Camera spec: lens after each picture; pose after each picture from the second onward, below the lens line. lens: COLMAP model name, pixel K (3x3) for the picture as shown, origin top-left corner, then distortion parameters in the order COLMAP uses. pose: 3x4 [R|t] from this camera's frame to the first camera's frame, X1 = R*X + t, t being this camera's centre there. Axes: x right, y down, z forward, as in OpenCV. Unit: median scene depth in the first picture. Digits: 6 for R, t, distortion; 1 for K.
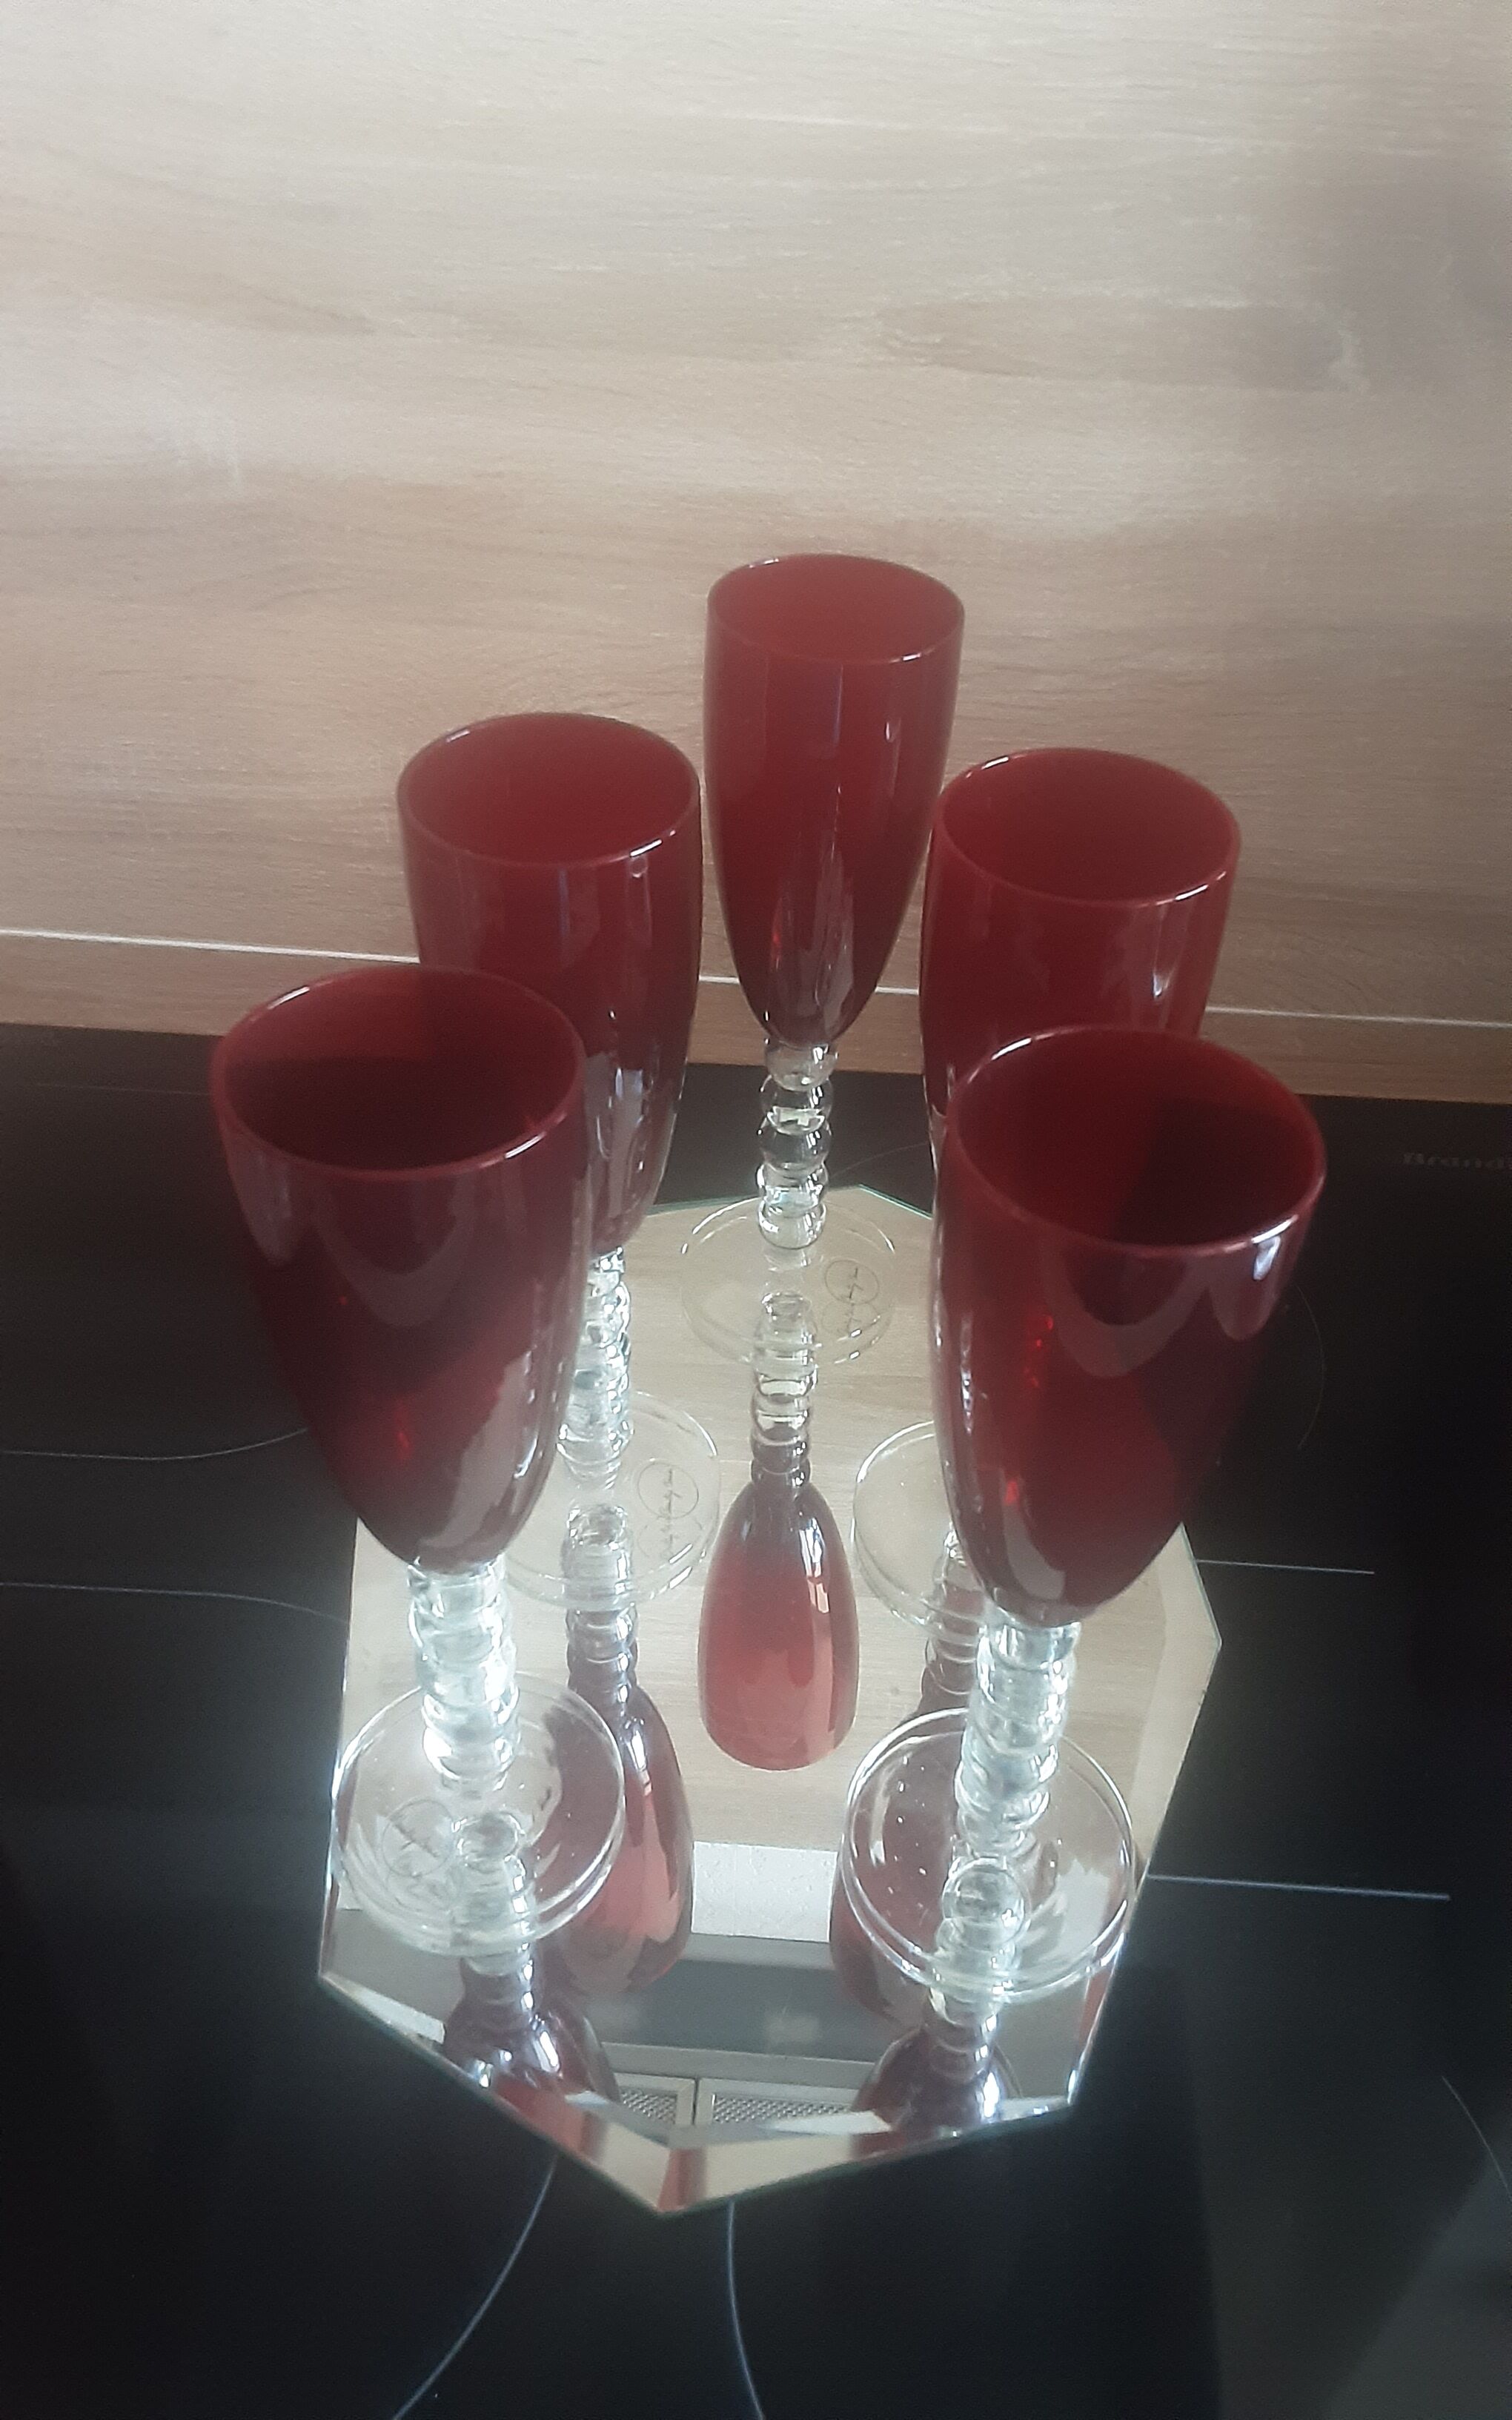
lens RADIAL K [[1893.2, 0, 750.3], [0, 1893.2, 1194.5], [0, 0, 1]] dist [0.091965, -0.157214]
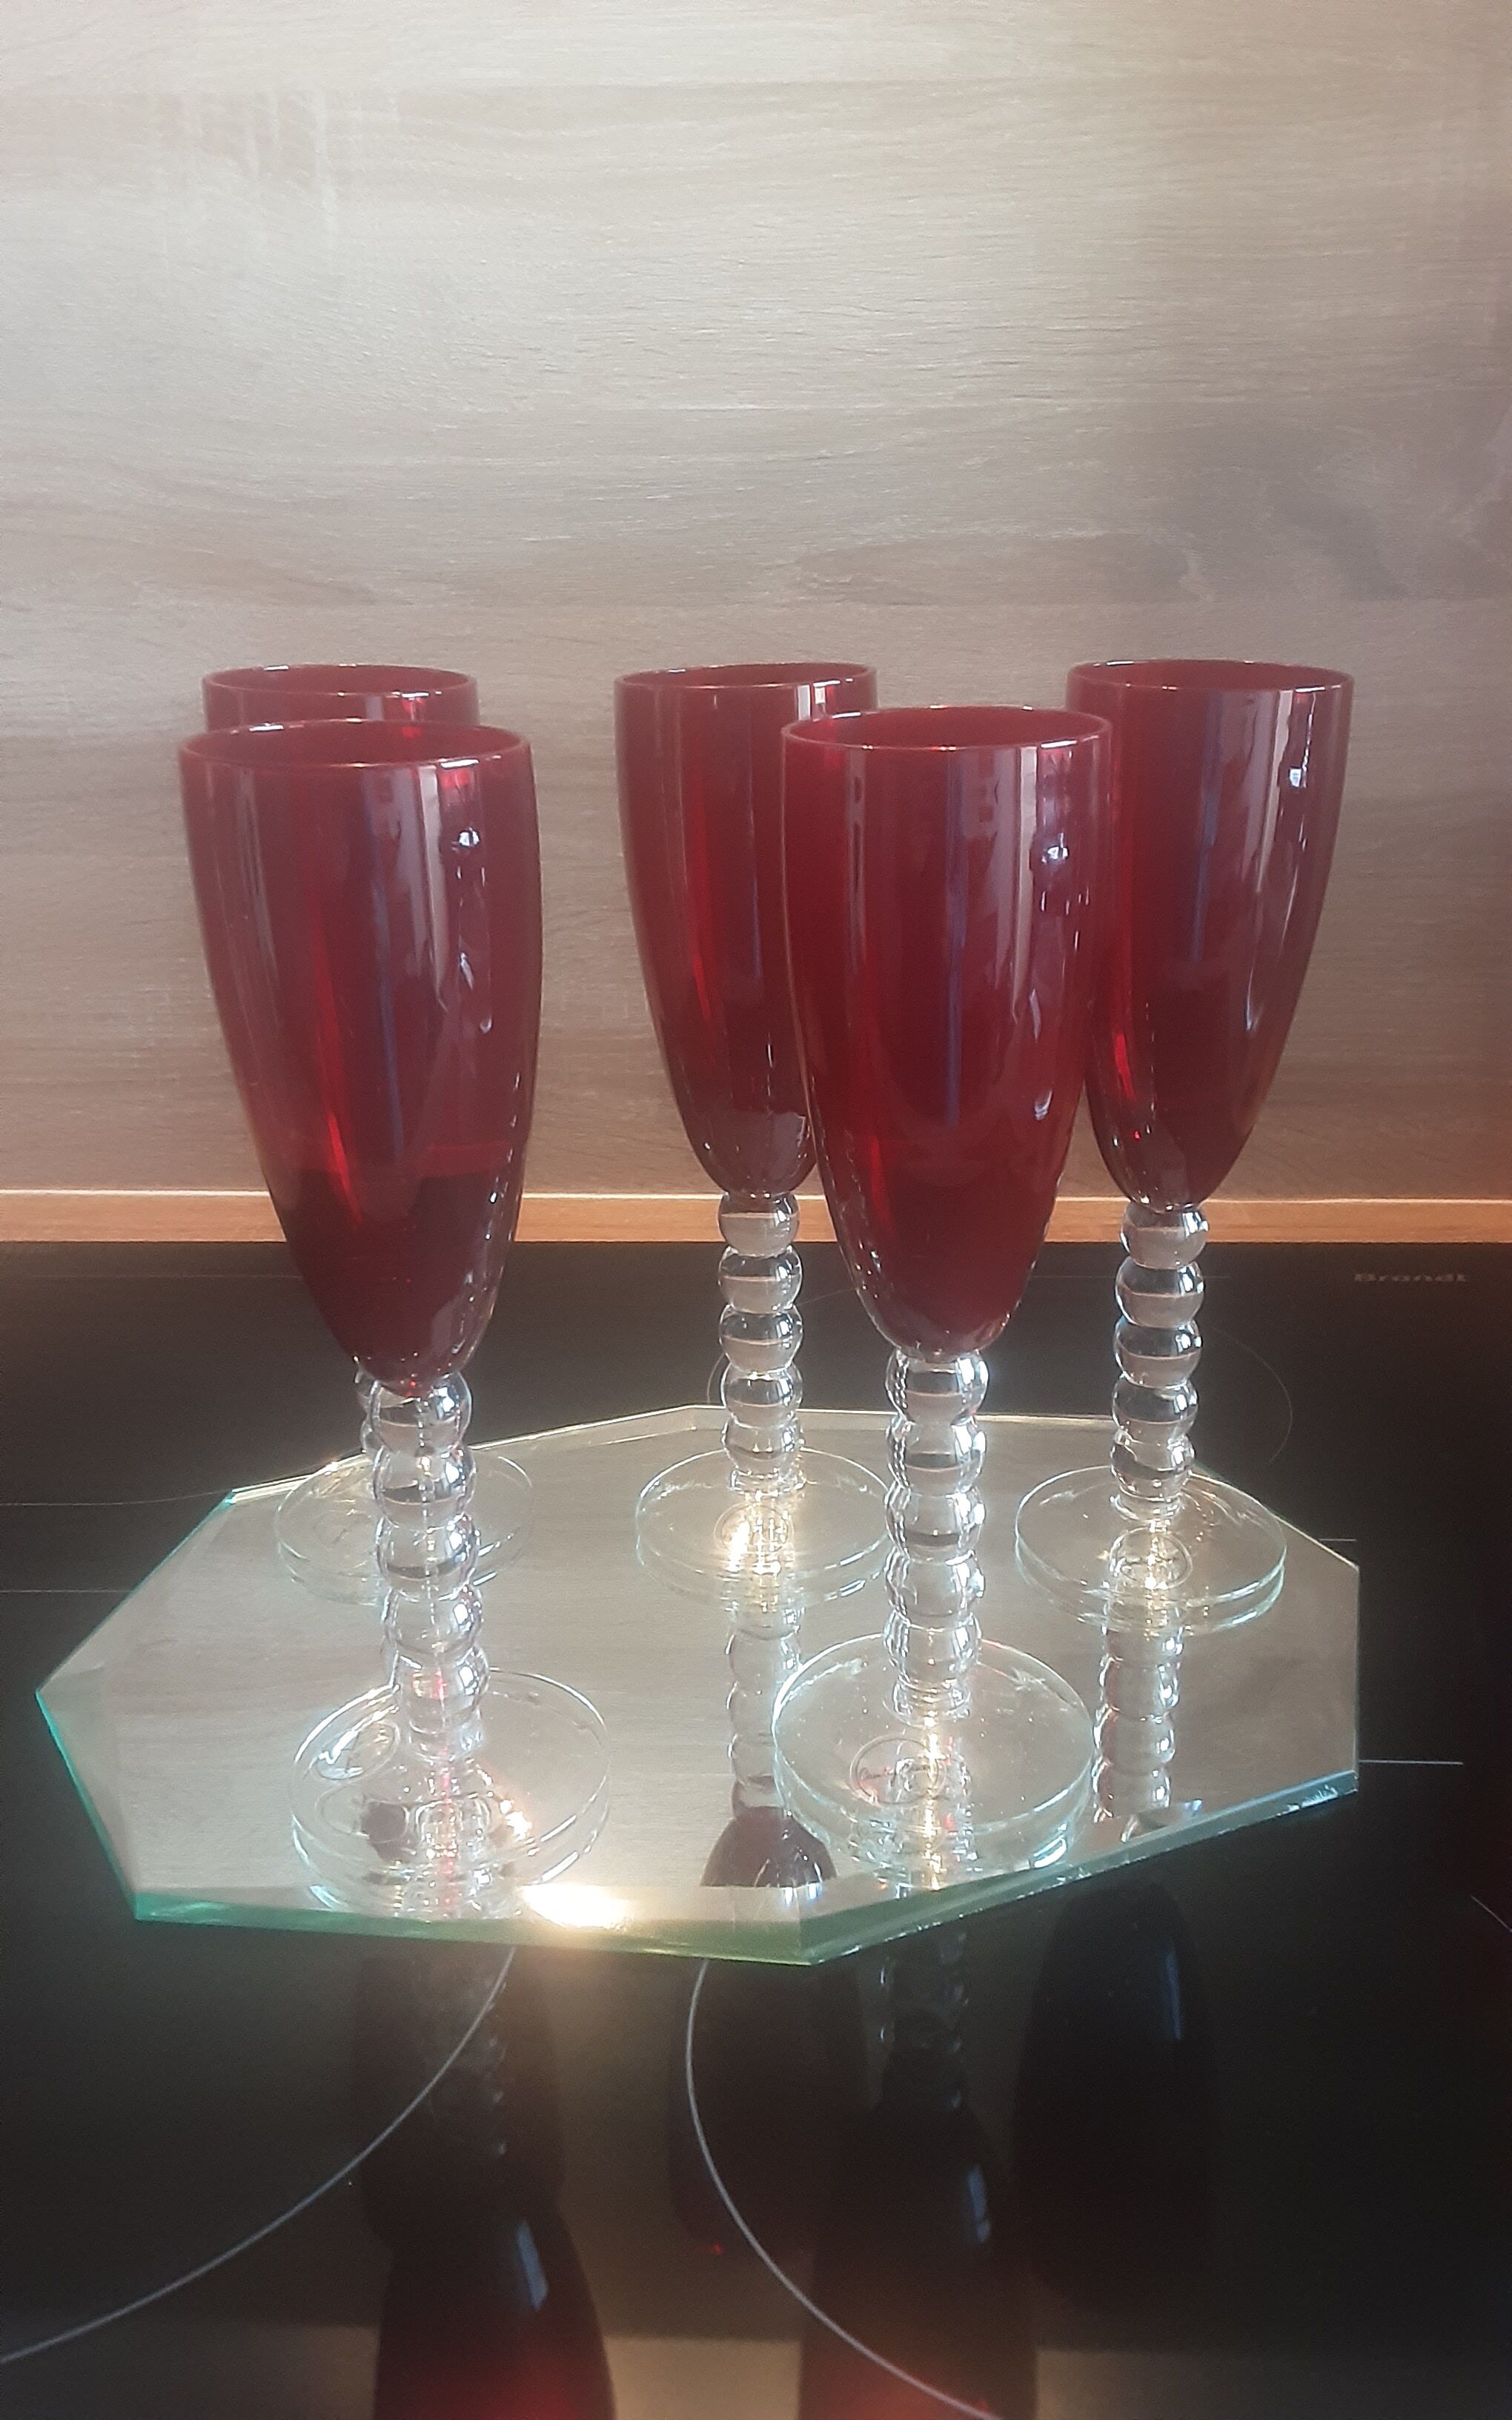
lens RADIAL K [[1893.2, 0, 750.3], [0, 1893.2, 1194.5], [0, 0, 1]] dist [0.091965, -0.157214]
pose [[0.999182, -0.040232, -0.004194, 0.026771], [0.036225, 0.936128, -0.349790, 0.327611], [0.017999, 0.349351, 0.936819, 0.020528]]
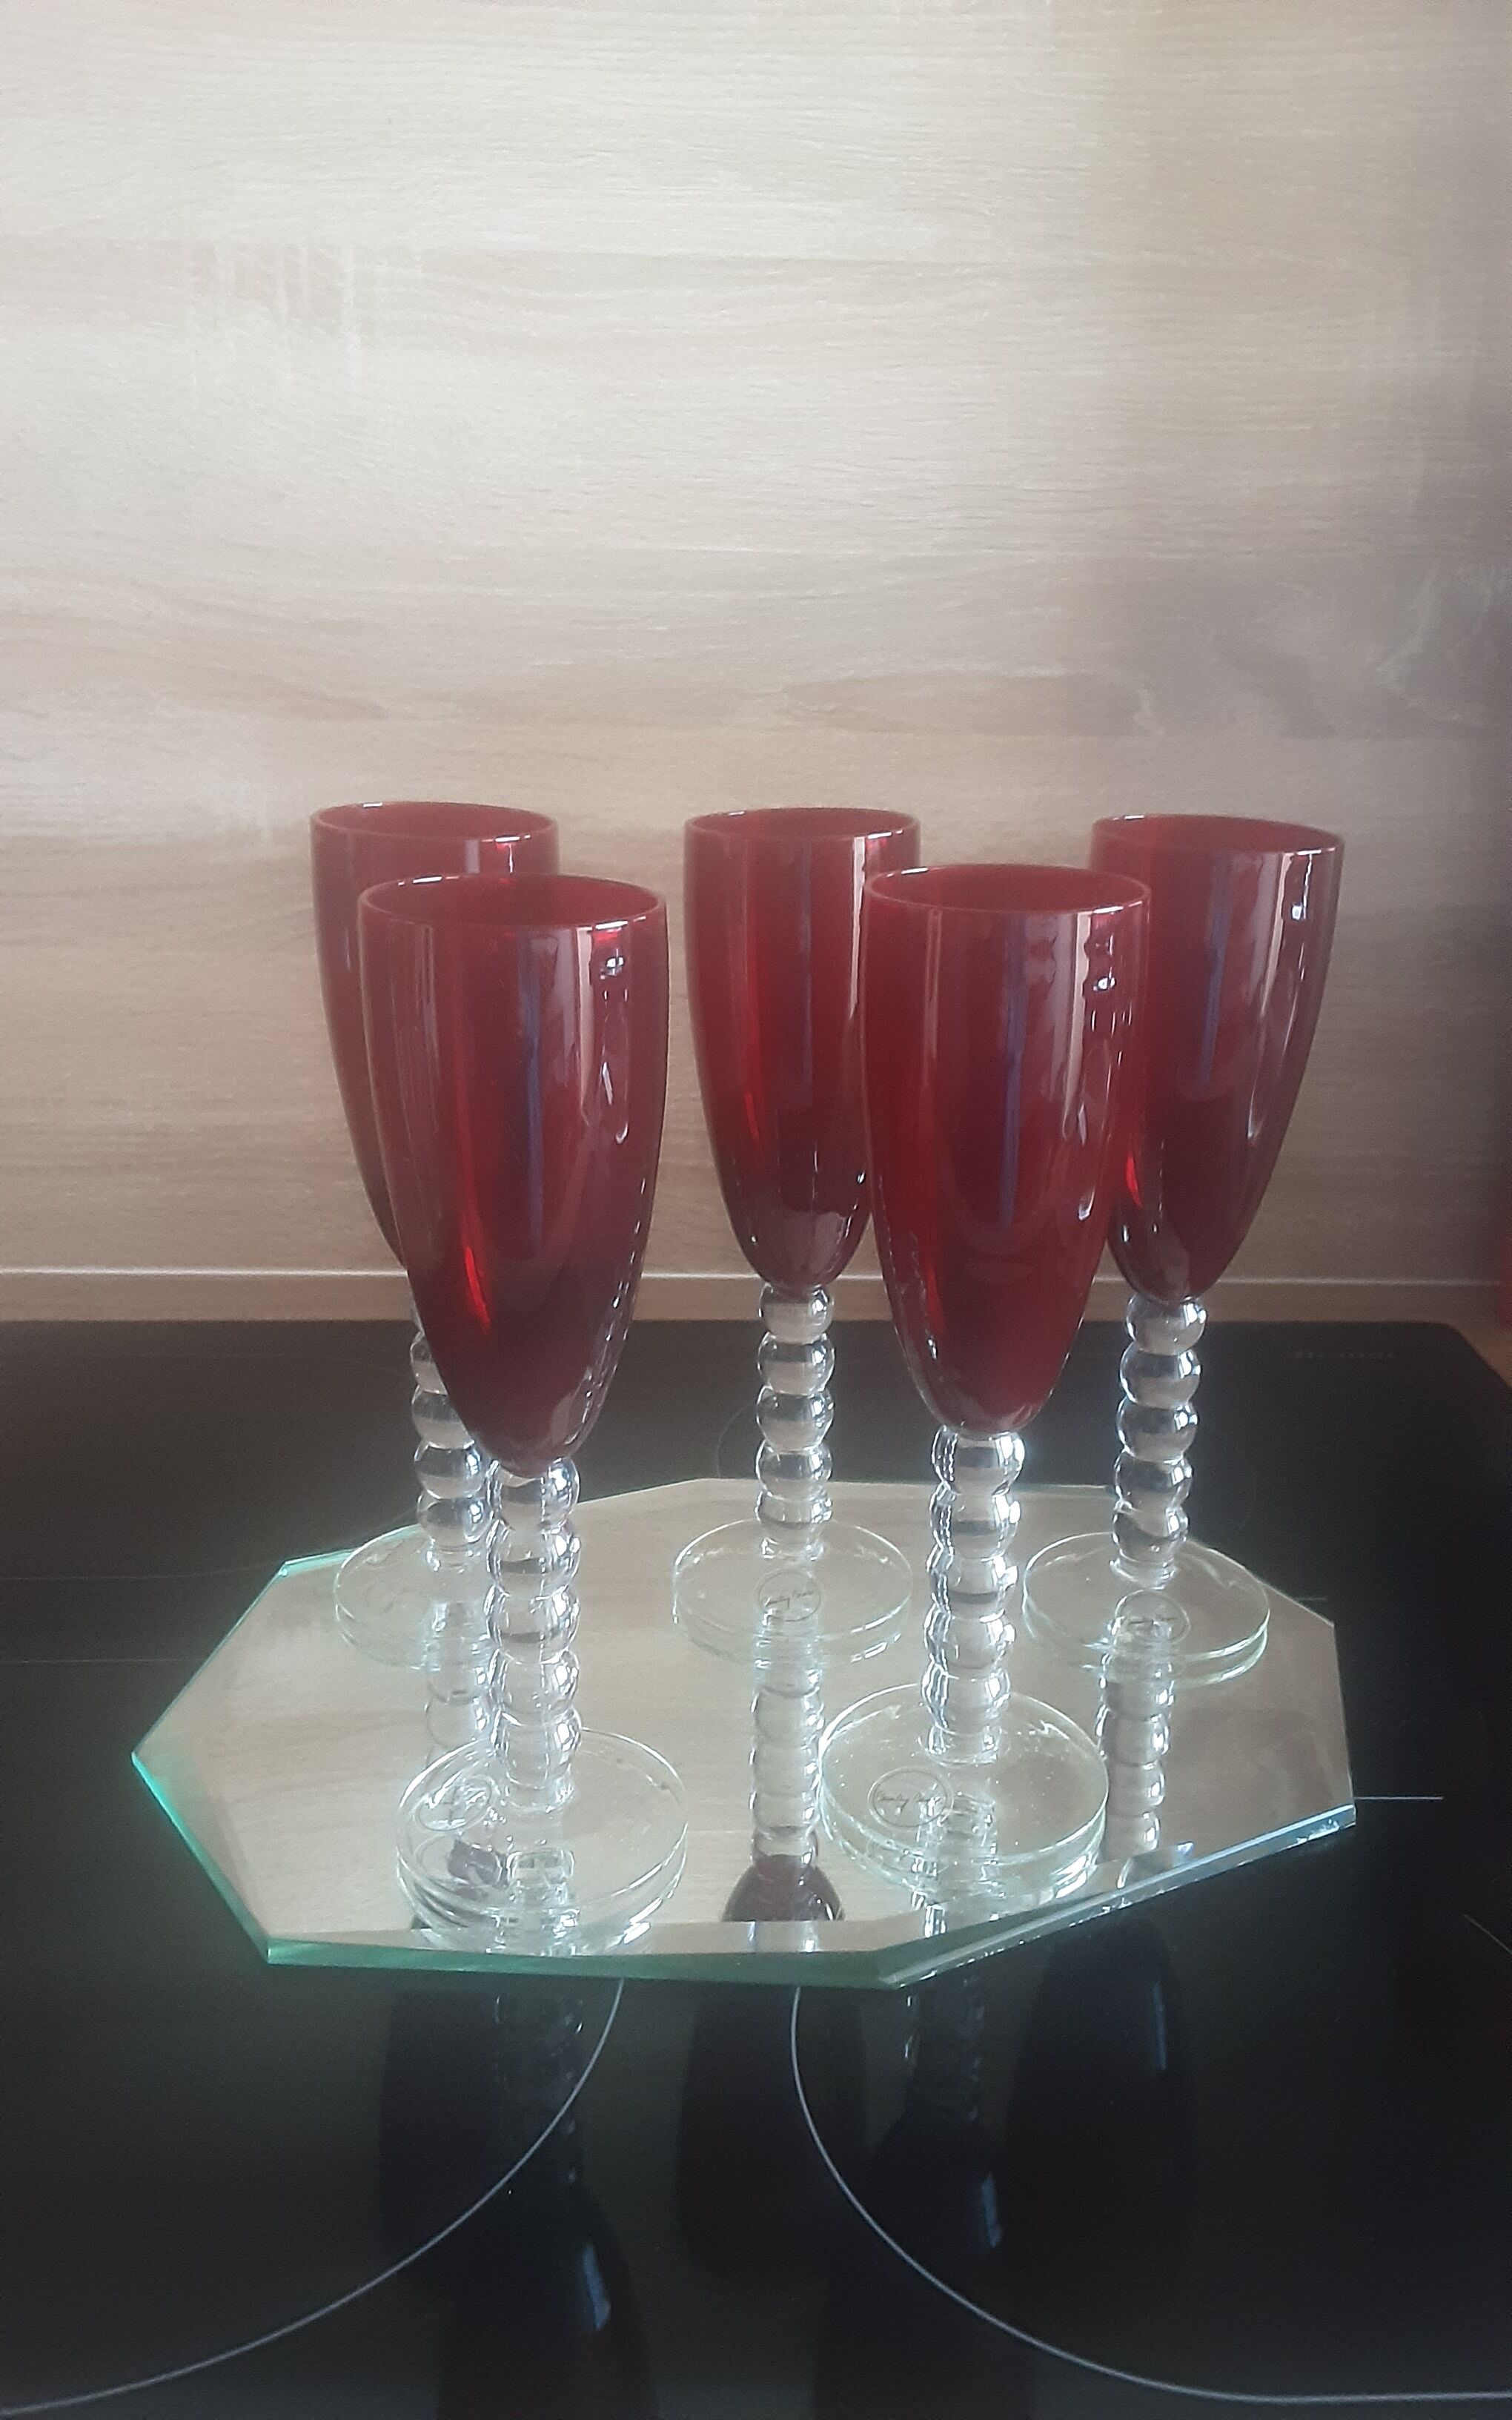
lens RADIAL K [[1893.2, 0, 750.3], [0, 1893.2, 1194.5], [0, 0, 1]] dist [0.091965, -0.157214]
pose [[0.996947, -0.035596, 0.069488, -0.057279], [0.059253, 0.924516, -0.376508, 0.337185], [-0.050841, 0.379477, 0.923803, -0.055204]]
